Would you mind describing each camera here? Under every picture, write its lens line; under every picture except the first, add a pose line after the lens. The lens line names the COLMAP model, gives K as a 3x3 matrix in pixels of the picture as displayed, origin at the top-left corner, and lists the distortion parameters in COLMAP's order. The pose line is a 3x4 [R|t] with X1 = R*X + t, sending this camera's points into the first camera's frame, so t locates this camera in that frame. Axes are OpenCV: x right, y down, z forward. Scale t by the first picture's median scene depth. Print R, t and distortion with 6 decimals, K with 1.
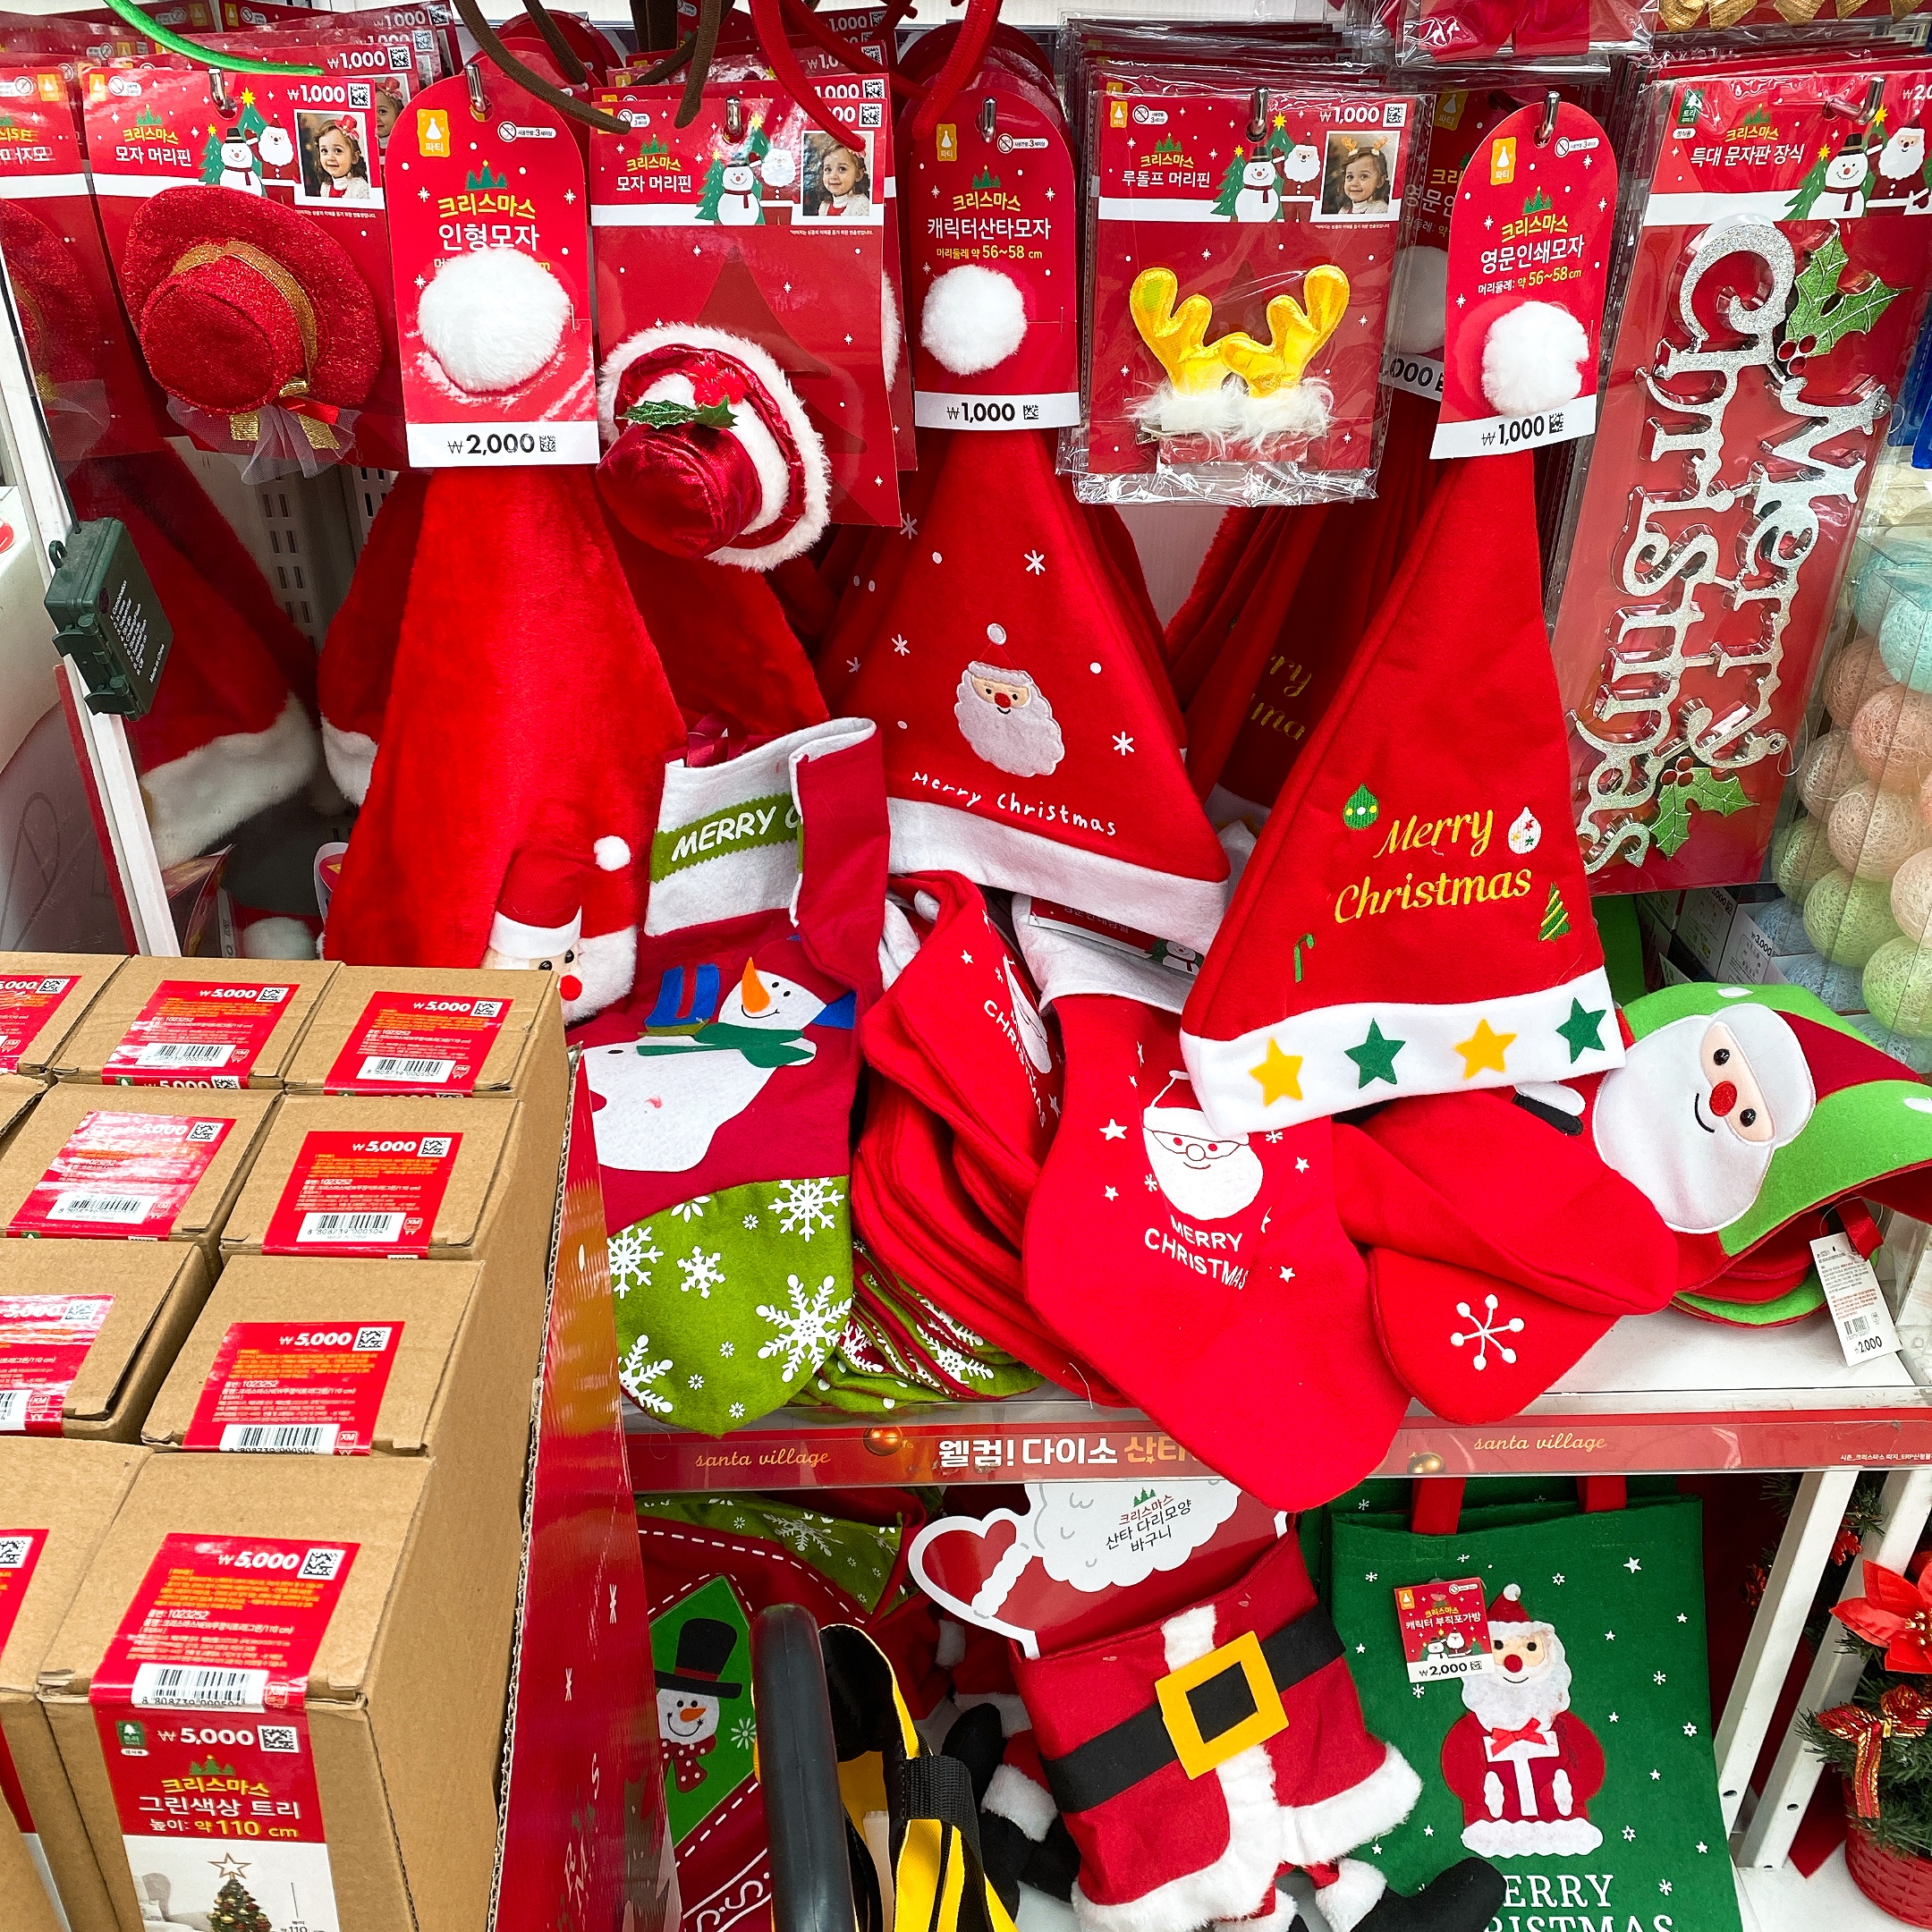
lens RADIAL K [[1968.9, 0, 959.1], [0, 1968.9, 964.2], [0, 0, 1]] dist [0.010205, 0.000000]
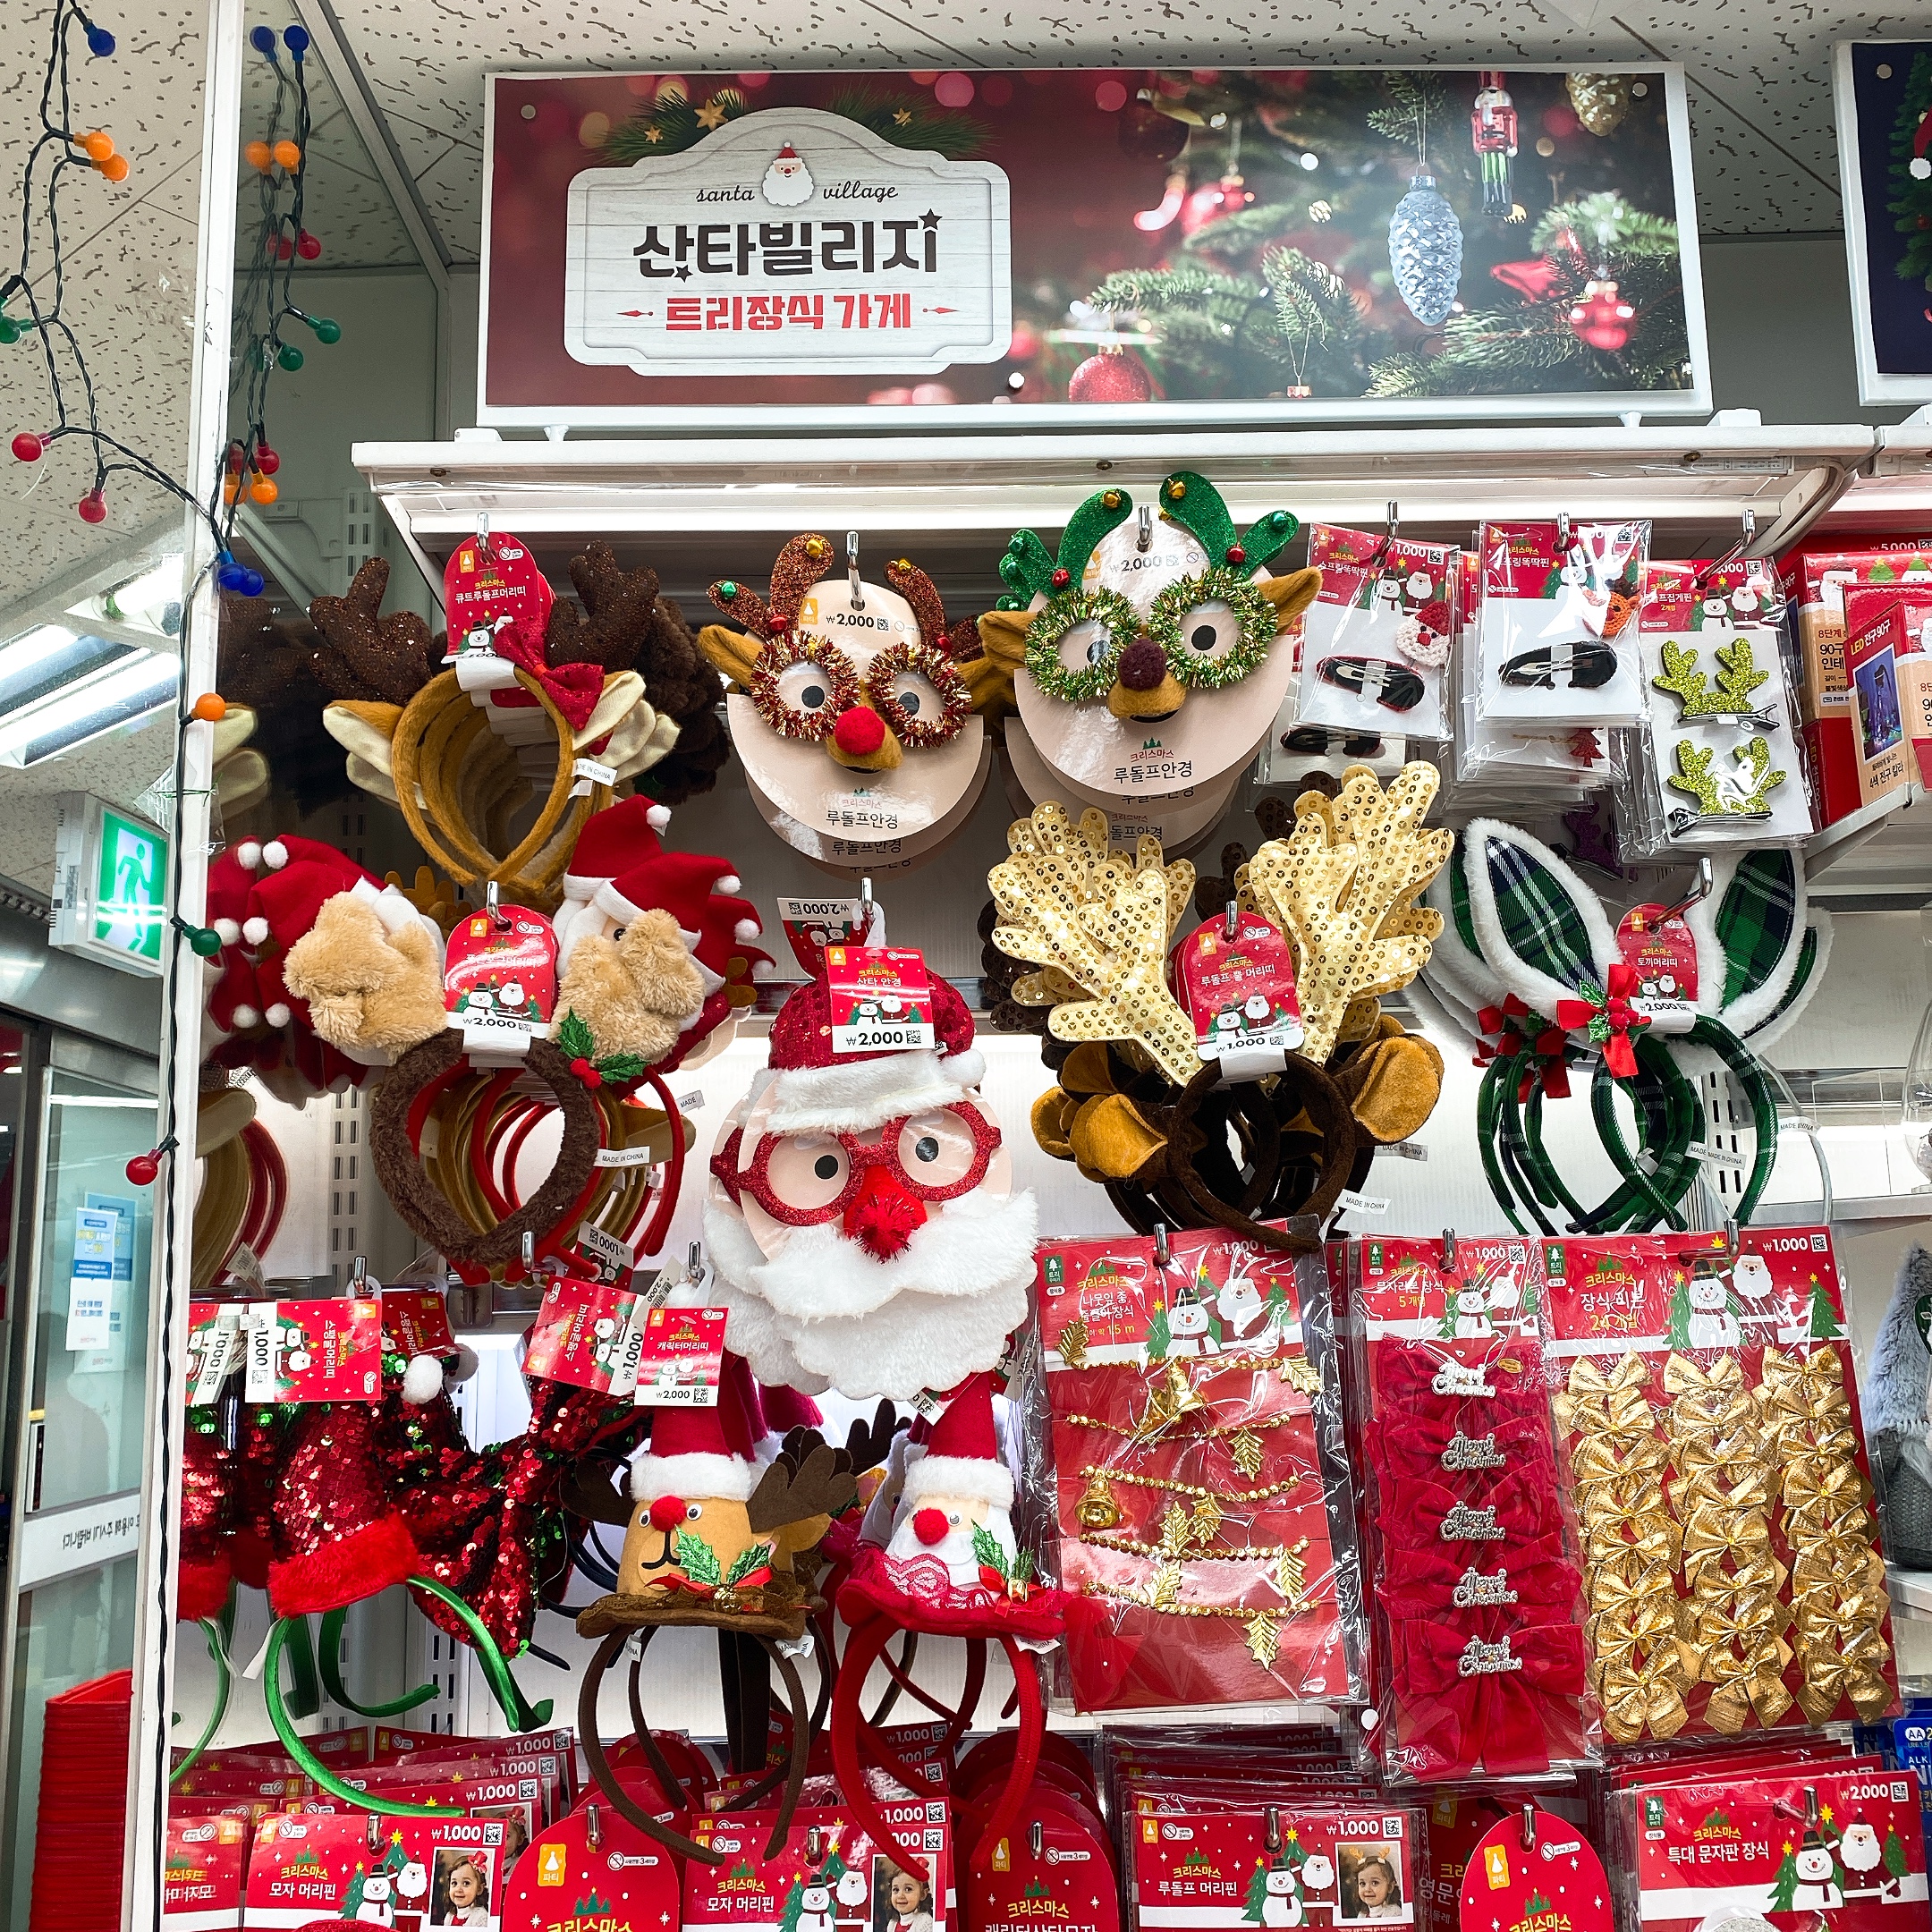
lens RADIAL K [[1968.9, 0, 947.0], [0, 1968.9, 957.9], [0, 0, 1]] dist [0.010205, 0.000000]
pose [[0.999184, -0.034320, -0.021308, 0.005079], [0.009653, 0.715025, -0.699032, 0.005315], [0.039227, 0.698256, 0.714773, -0.173553]]
